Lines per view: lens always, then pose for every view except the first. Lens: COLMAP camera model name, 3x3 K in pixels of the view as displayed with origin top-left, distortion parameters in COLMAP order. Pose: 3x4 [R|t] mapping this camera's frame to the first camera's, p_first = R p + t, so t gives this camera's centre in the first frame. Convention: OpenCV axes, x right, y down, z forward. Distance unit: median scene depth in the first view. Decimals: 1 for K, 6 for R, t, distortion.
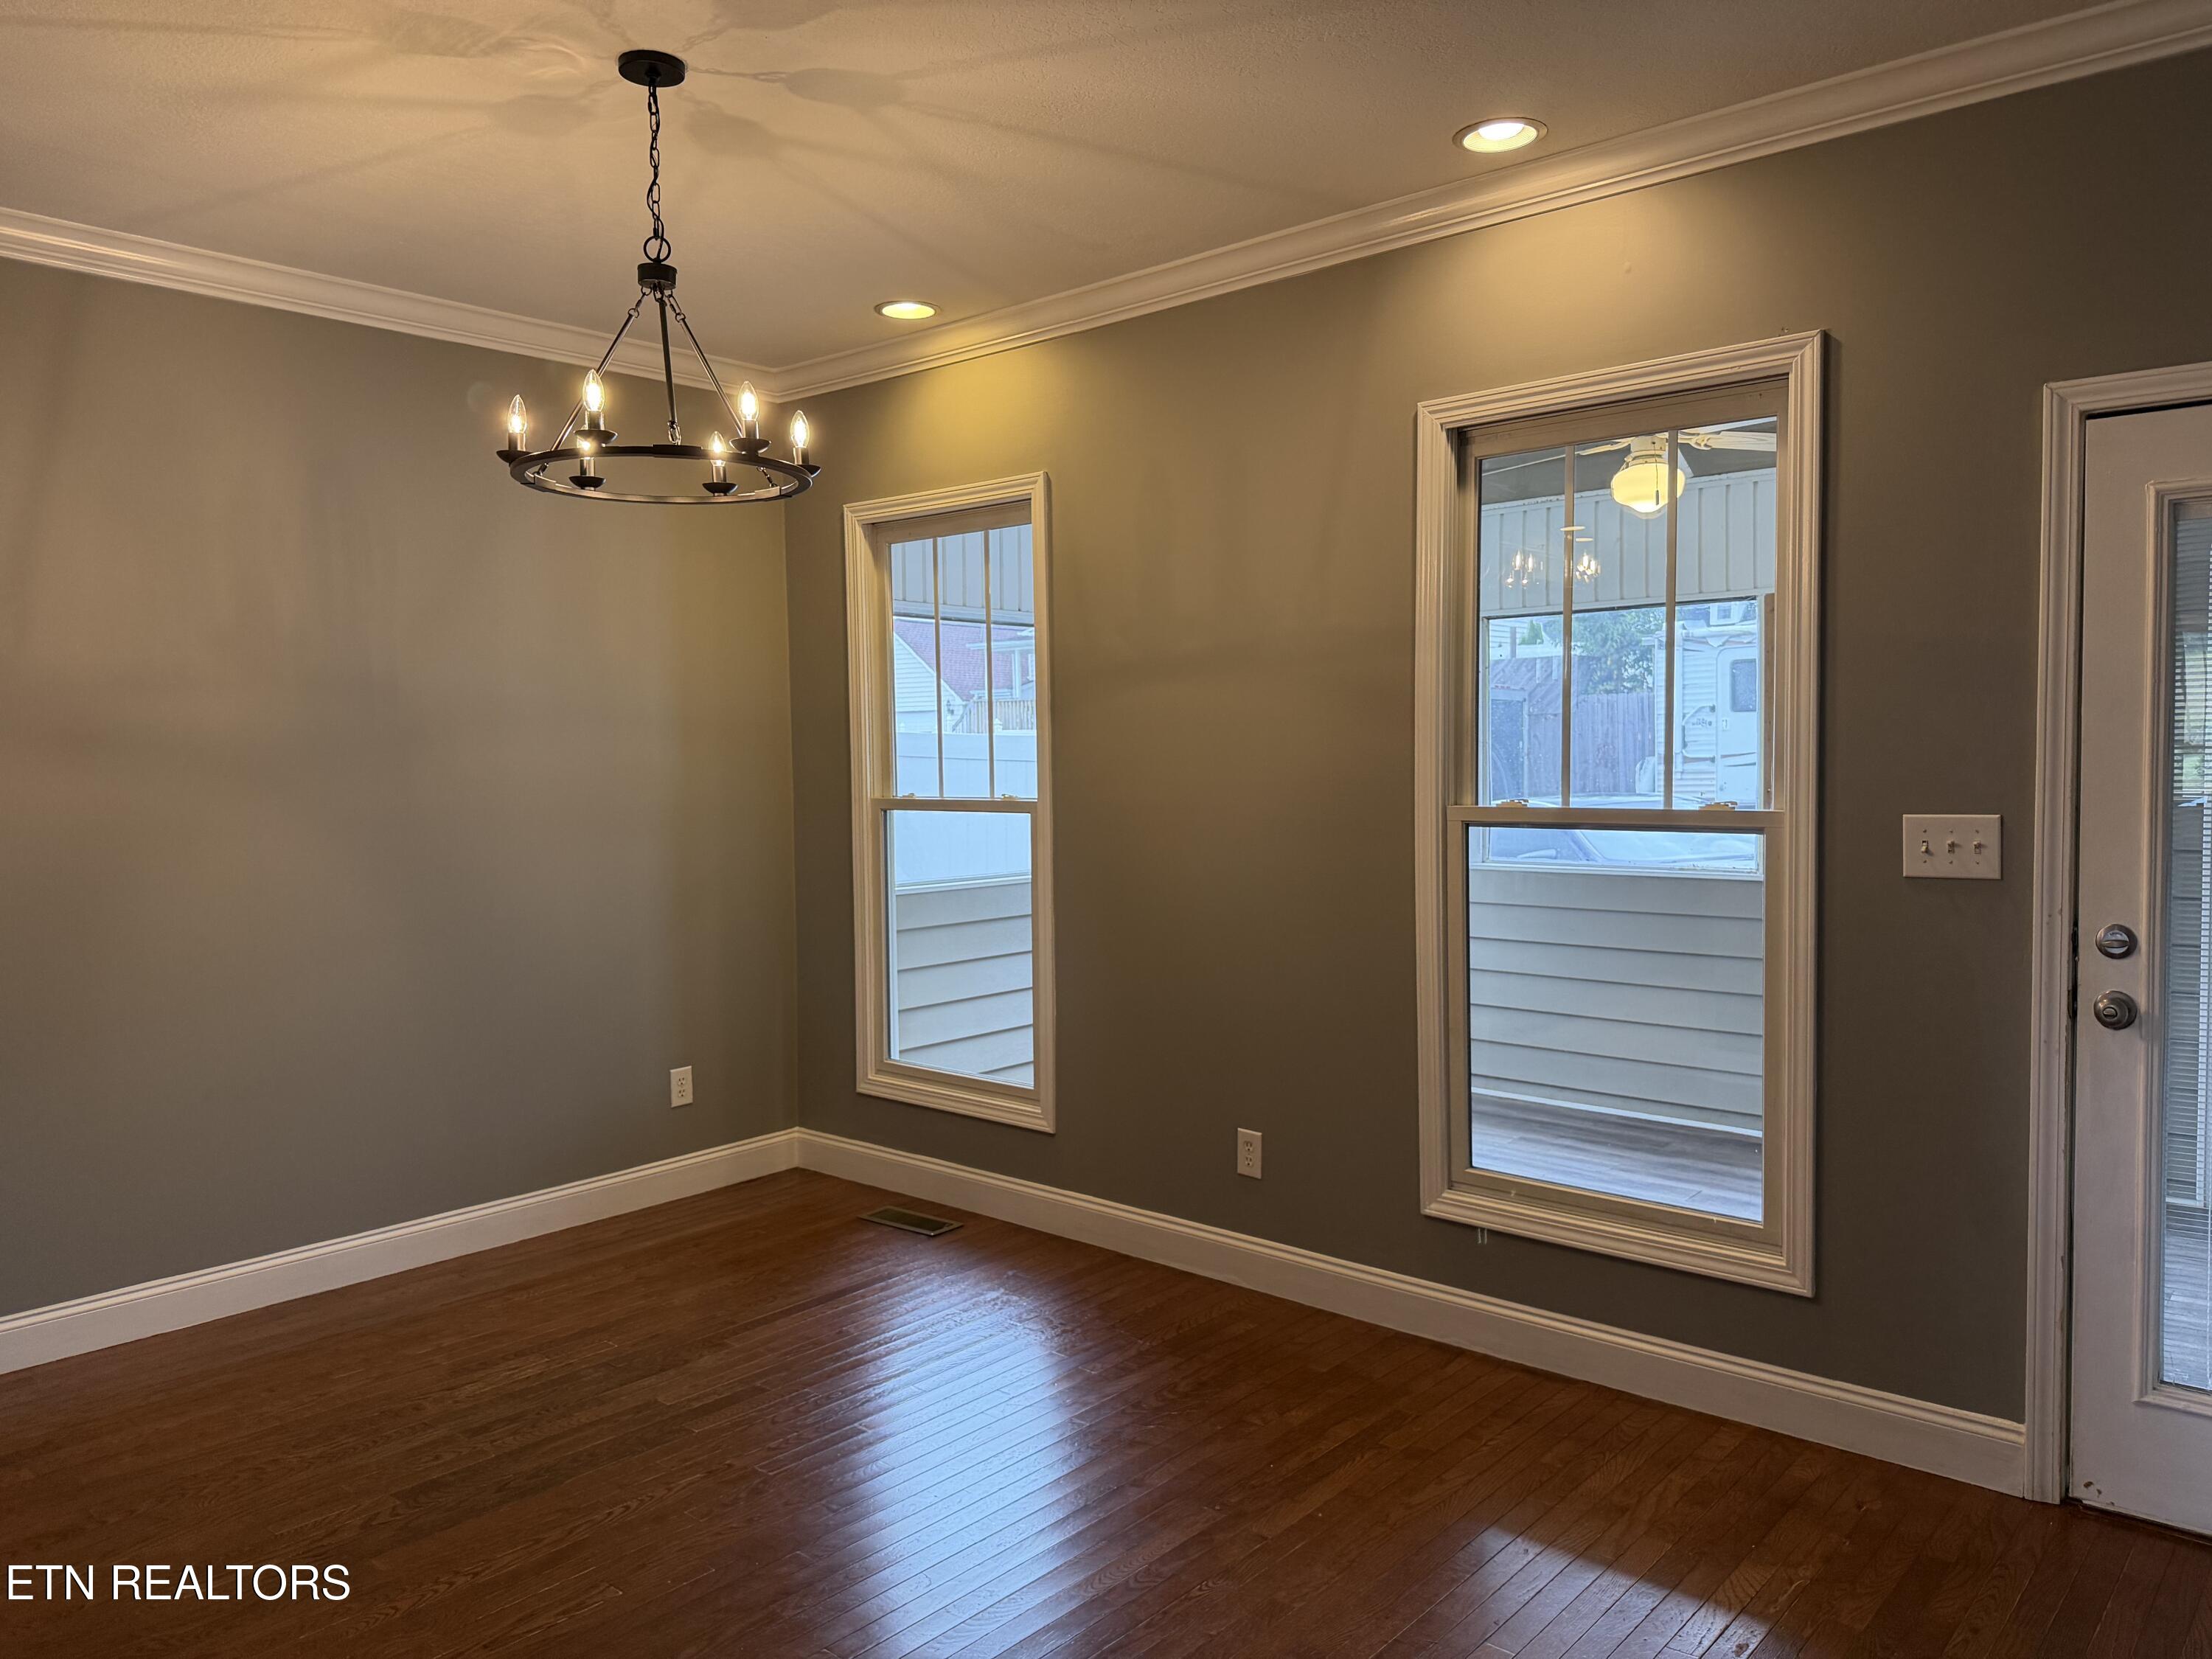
lens RADIAL K [[1556.3, 0, 1104.0], [0, 1556.3, 823.1], [0, 0, 1]] dist [0.074941, -0.087234]
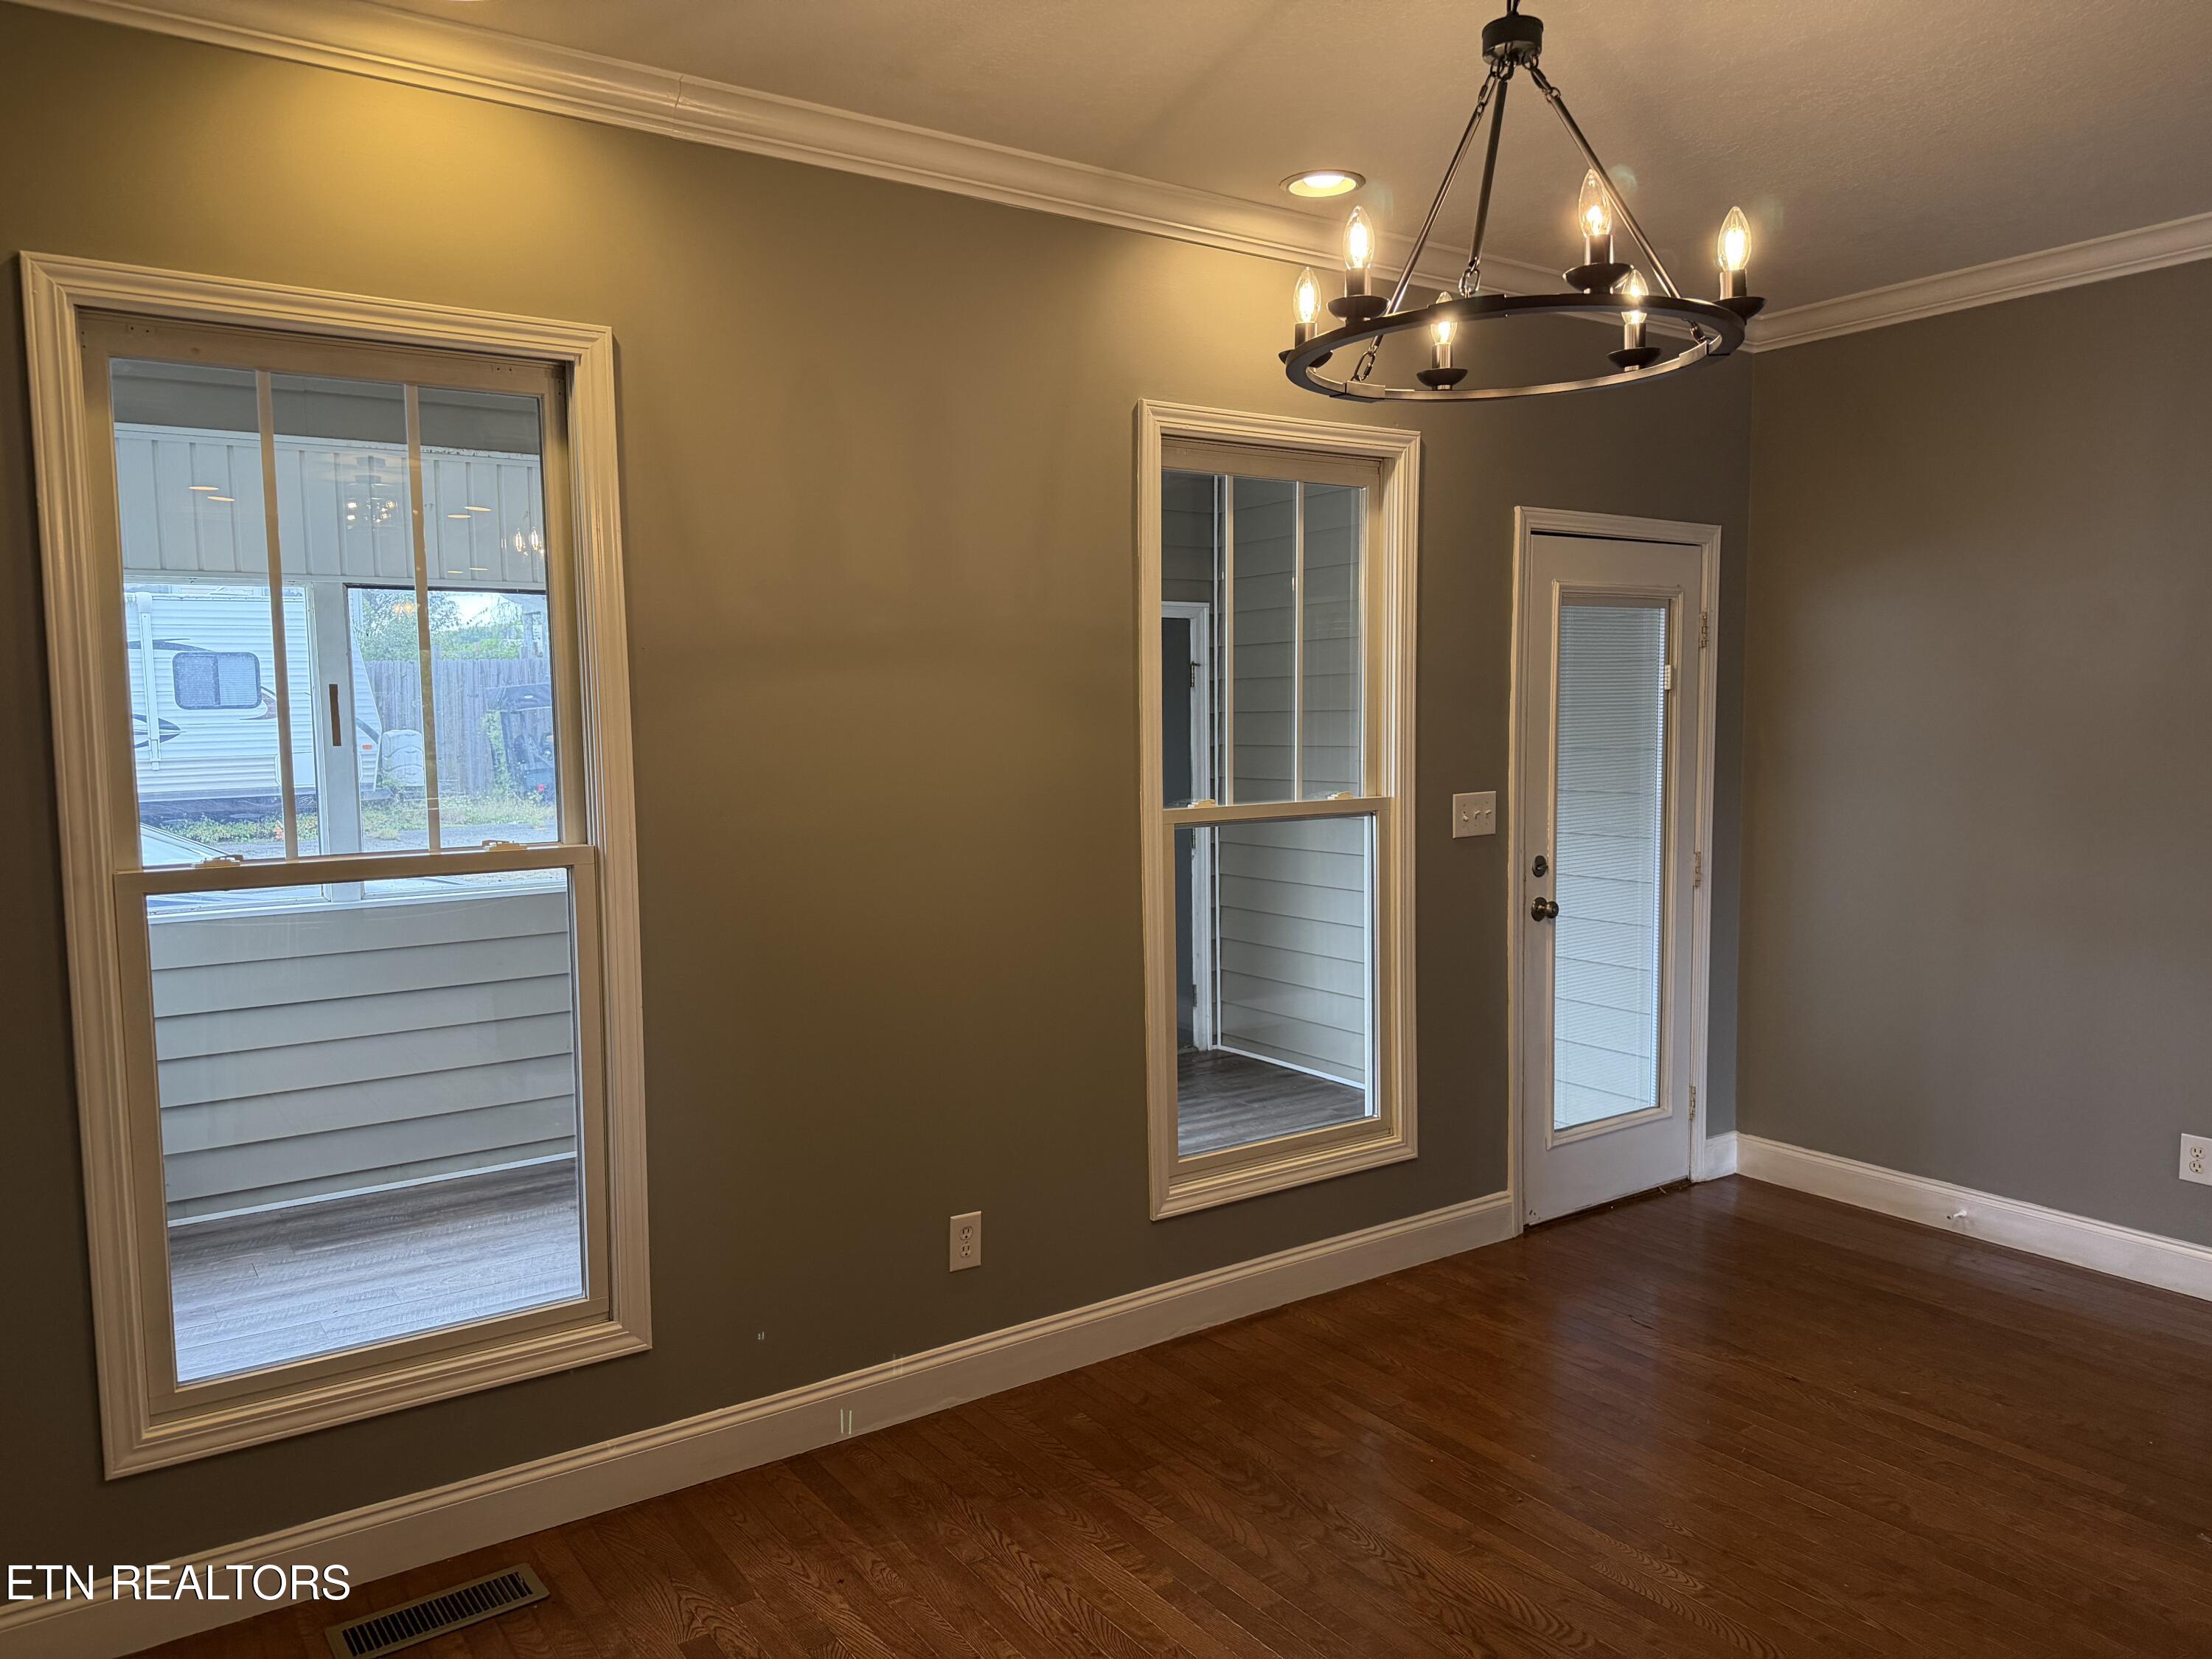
lens RADIAL K [[1556.3, 0, 1120.0], [0, 1556.3, 850.0], [0, 0, 1]] dist [0.074941, -0.087234]
pose [[0.237497, -0.073680, 0.968590, -0.685609], [0.058608, 0.996390, 0.061424, -0.043954], [-0.969619, 0.042179, 0.240958, 0.713279]]
